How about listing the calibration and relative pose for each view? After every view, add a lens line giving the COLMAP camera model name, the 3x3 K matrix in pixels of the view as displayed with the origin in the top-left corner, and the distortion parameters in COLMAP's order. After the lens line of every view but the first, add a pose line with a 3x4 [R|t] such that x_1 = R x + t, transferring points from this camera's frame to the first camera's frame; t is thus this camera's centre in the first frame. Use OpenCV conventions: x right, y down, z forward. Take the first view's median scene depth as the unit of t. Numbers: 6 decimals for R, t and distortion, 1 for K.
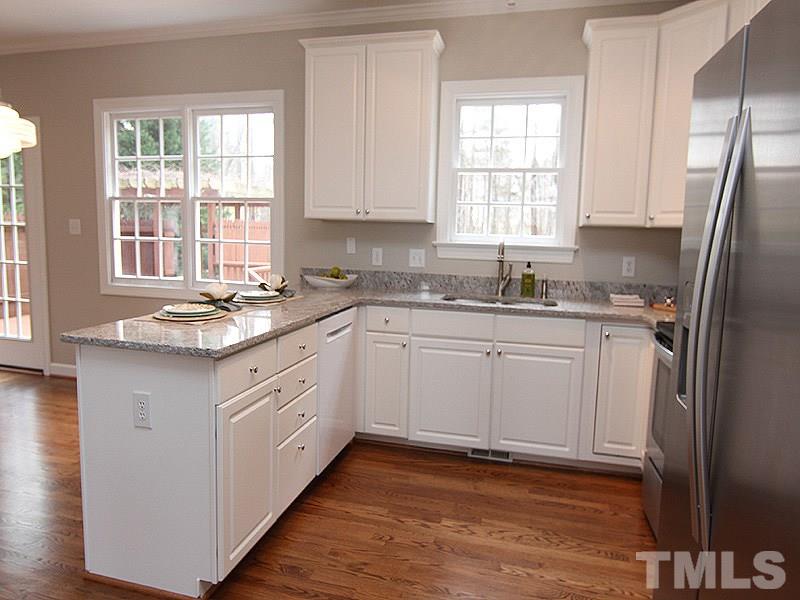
lens RADIAL K [[499.4, 0, 399.2], [0, 499.4, 279.3], [0, 0, 1]] dist [-0.003997, 0.000080]
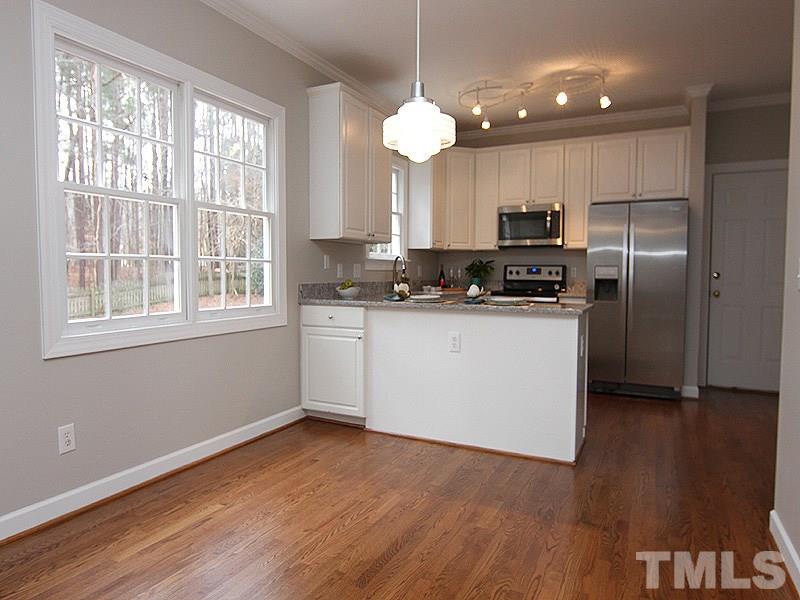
lens RADIAL K [[510.8, 0, 400.0], [0, 510.8, 300.0], [0, 0, 1]] dist [-0.014707, 0.000220]
pose [[0.205927, -0.080951, 0.975213, -1.351153], [0.093087, 0.993674, 0.062827, -0.043131], [-0.974130, 0.077842, 0.212160, 0.656961]]
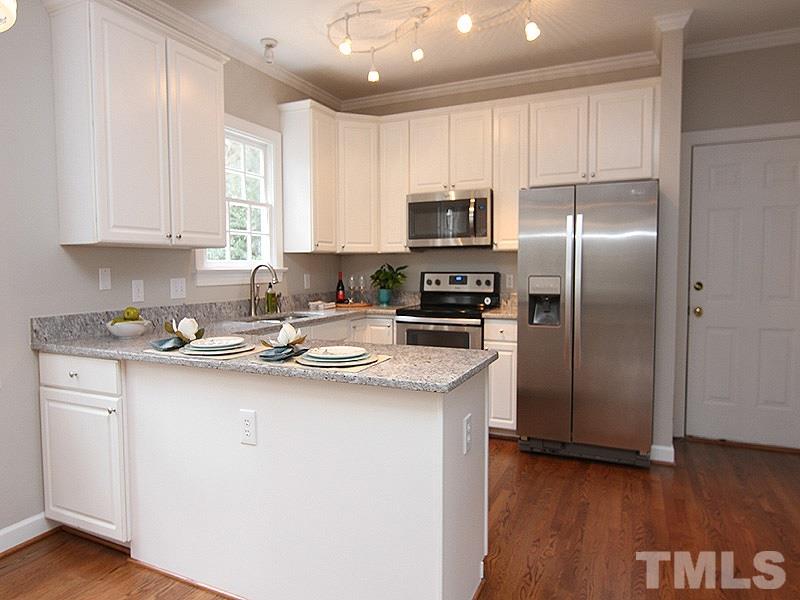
lens RADIAL K [[510.8, 0, 400.0], [0, 510.8, 300.0], [0, 0, 1]] dist [-0.014707, 0.000220]
pose [[0.171437, -0.094395, 0.980663, -0.849878], [0.103693, 0.991599, 0.077321, -0.055022], [-0.979723, 0.088432, 0.179785, 0.484115]]
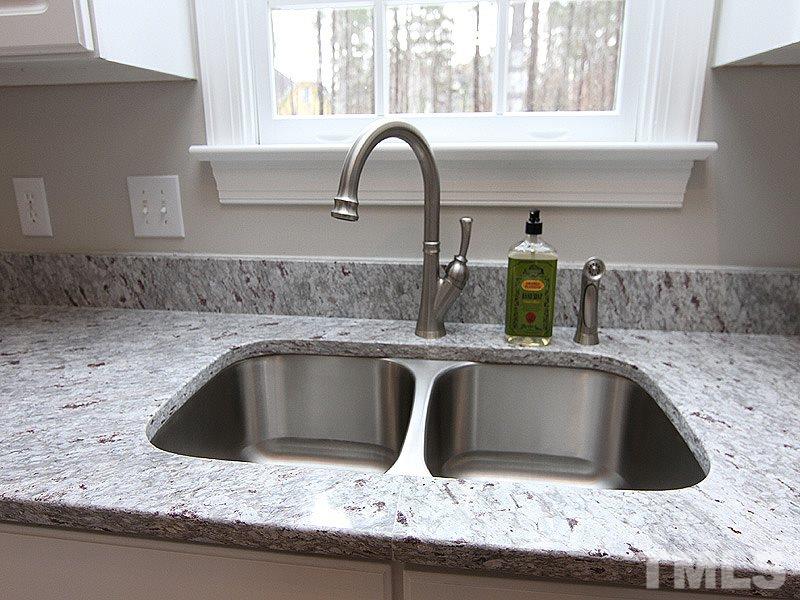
lens RADIAL K [[510.8, 0, 400.0], [0, 510.8, 300.0], [0, 0, 1]] dist [-0.014707, 0.000220]
pose [[0.992395, -0.067877, 0.102690, 0.157274], [0.045354, 0.977163, 0.207596, -0.047463], [-0.114436, -0.201360, 0.972810, 0.729266]]
